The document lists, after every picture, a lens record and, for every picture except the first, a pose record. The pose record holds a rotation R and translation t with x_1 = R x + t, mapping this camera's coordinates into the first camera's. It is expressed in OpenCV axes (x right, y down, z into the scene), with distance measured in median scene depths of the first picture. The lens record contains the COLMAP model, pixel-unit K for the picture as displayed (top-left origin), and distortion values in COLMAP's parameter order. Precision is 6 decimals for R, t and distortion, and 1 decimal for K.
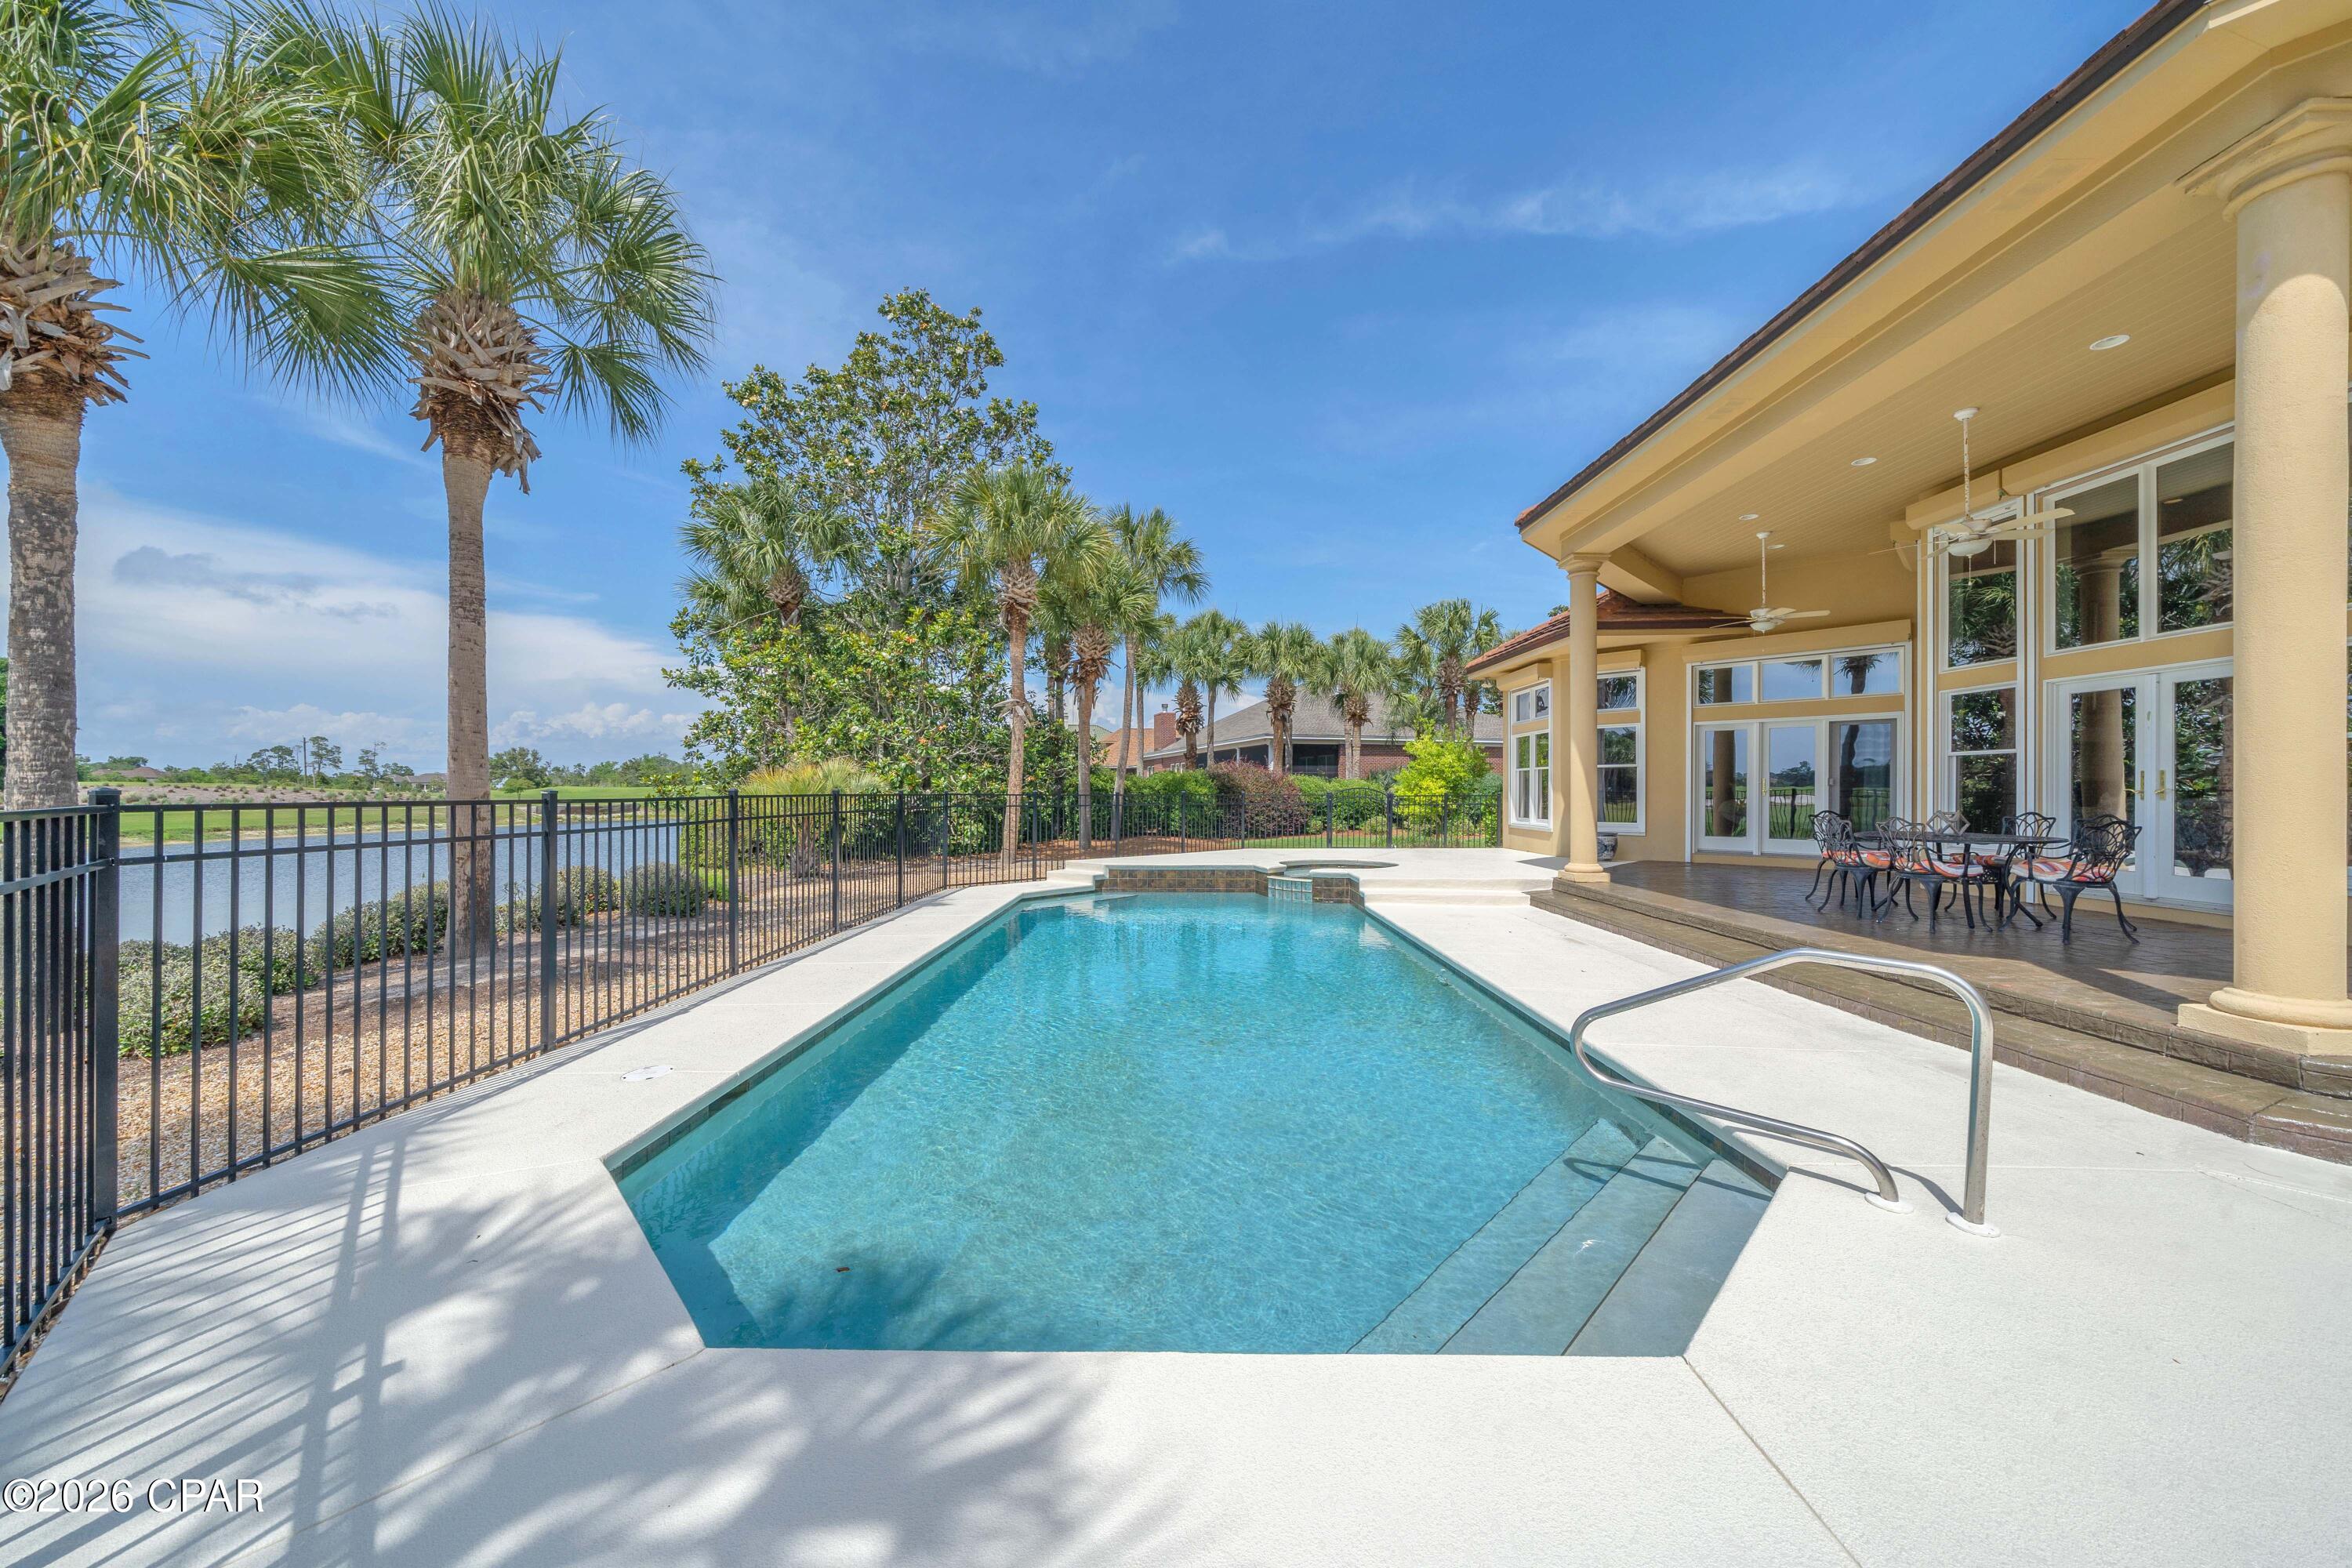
lens RADIAL K [[804.2, 0, 1148.9], [0, 804.2, 790.5], [0, 0, 1]] dist [0.000455, 0.000152]
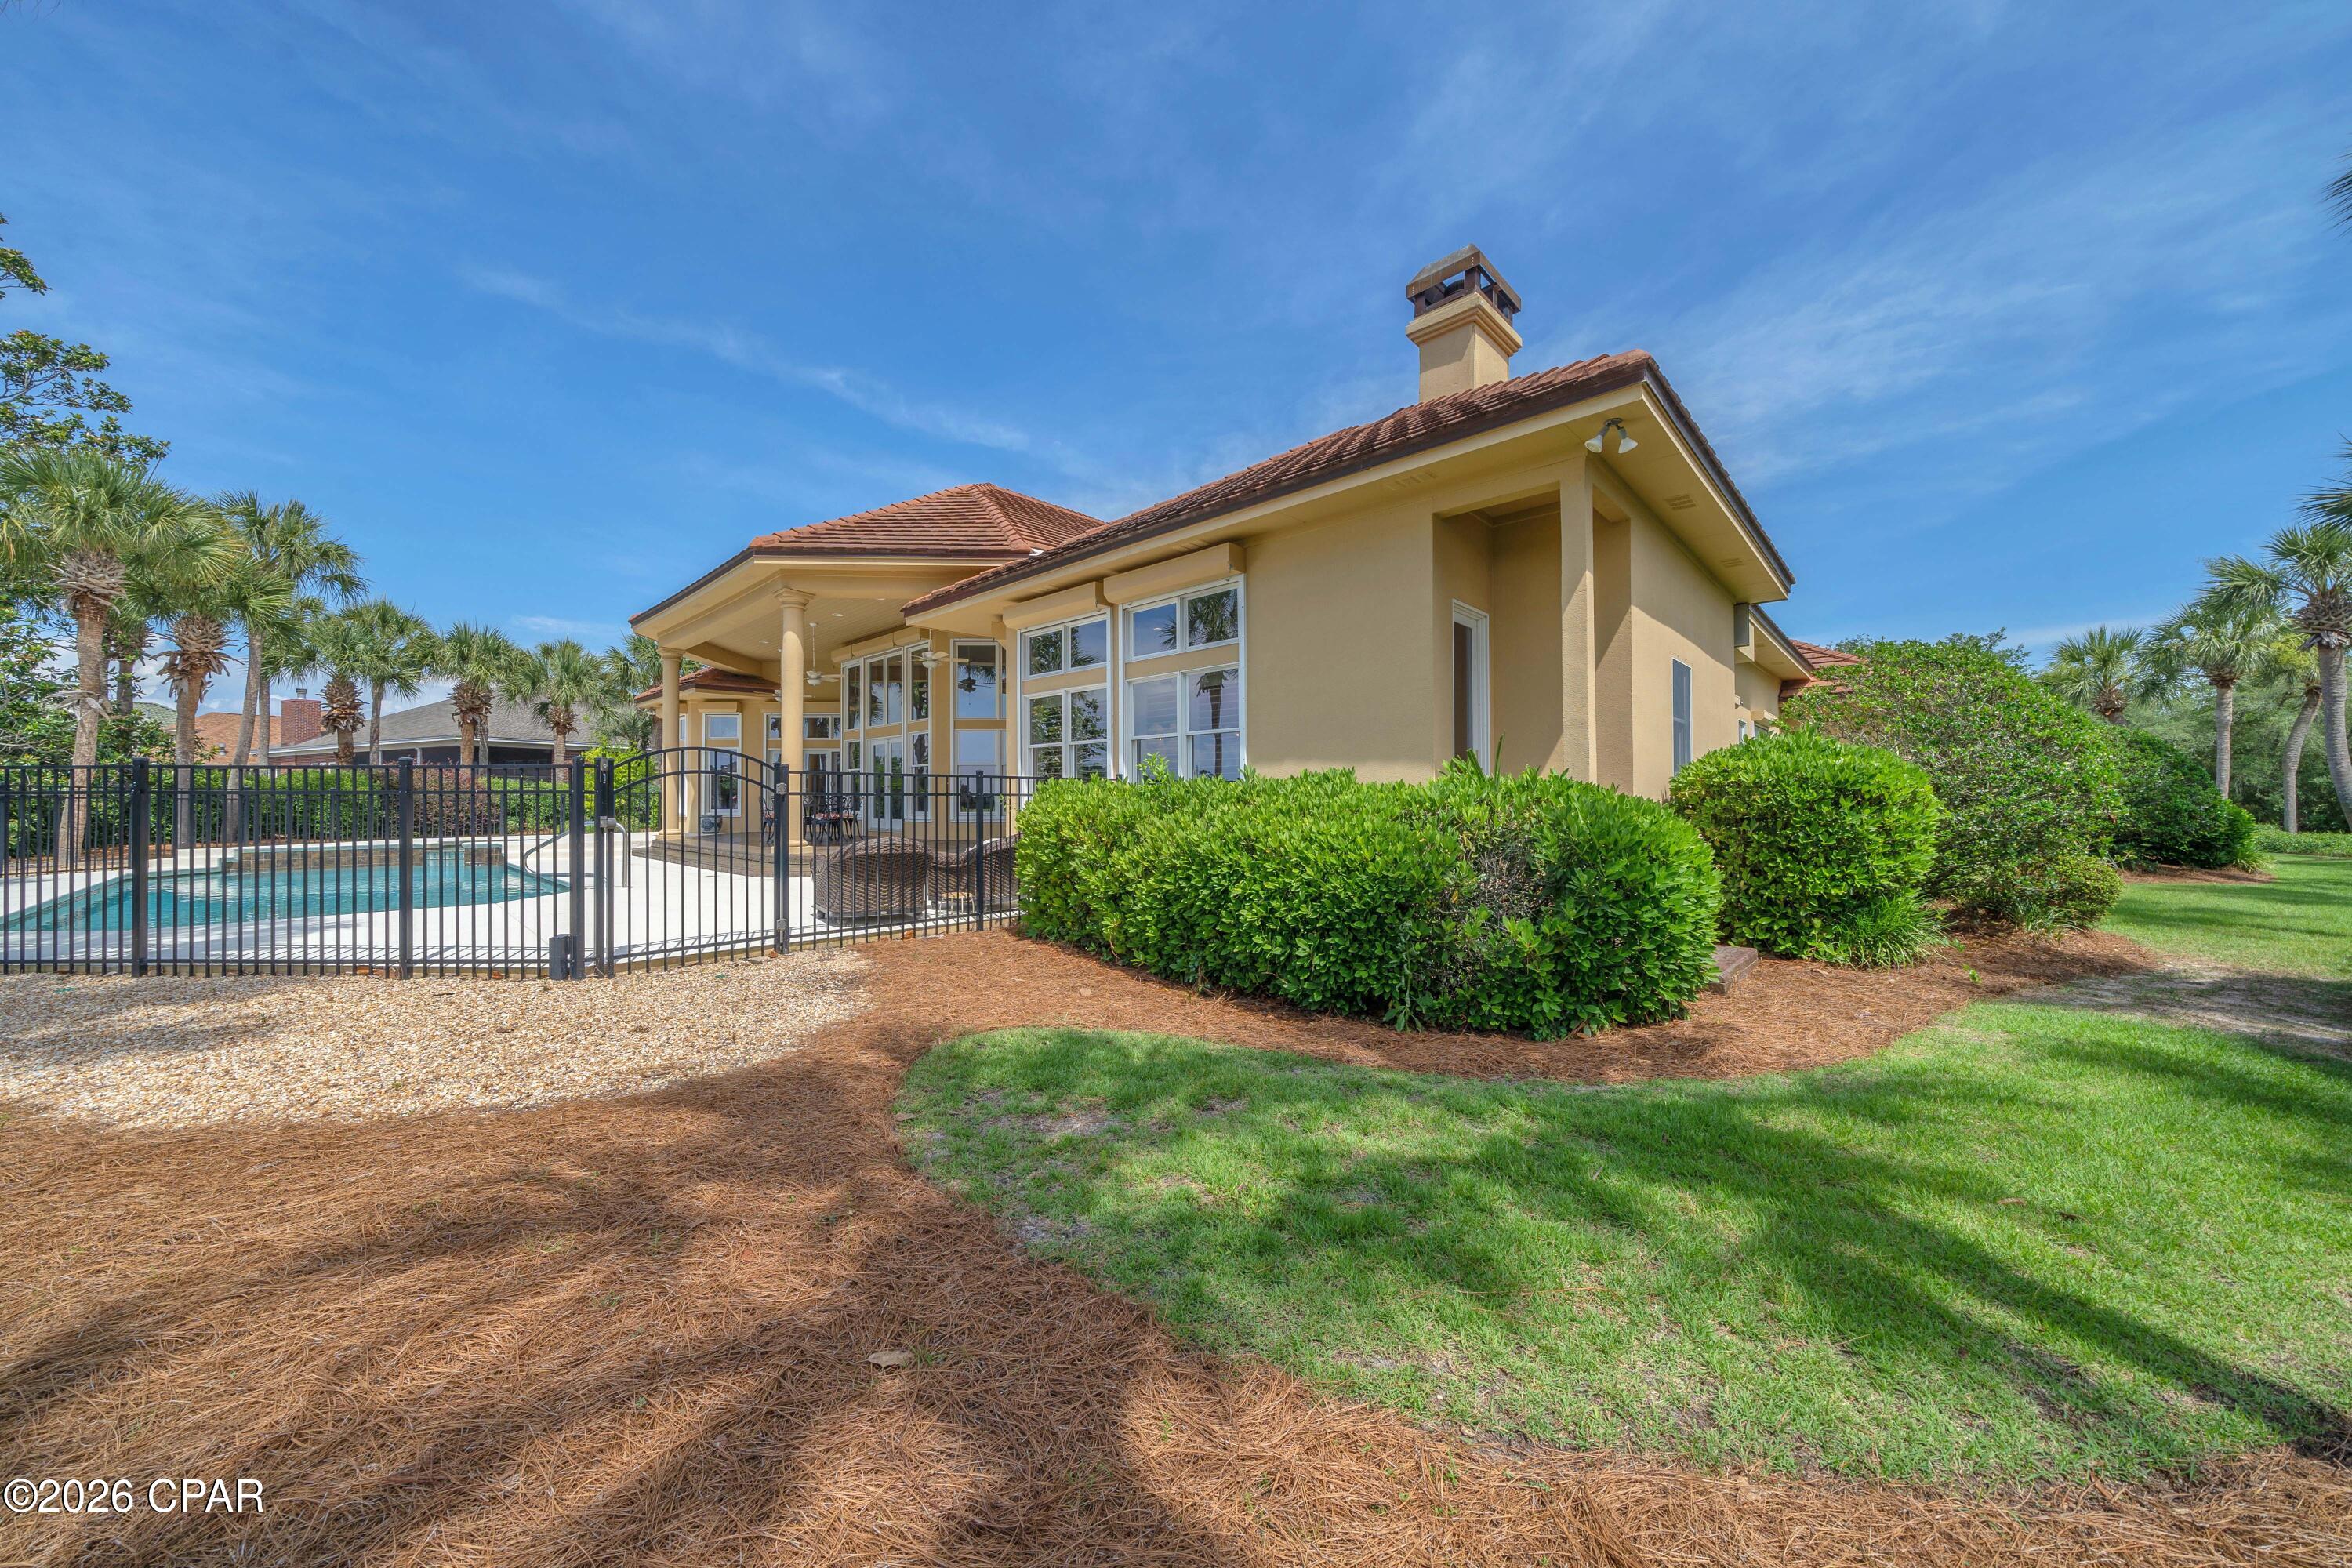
lens RADIAL K [[804.2, 0, 1148.9], [0, 804.2, 790.5], [0, 0, 1]] dist [0.000455, 0.000152]
pose [[0.671065, 0.008022, 0.741356, -0.015853], [0.001075, 0.999930, -0.011792, 0.011735], [-0.741398, 0.008710, 0.671009, -0.365998]]
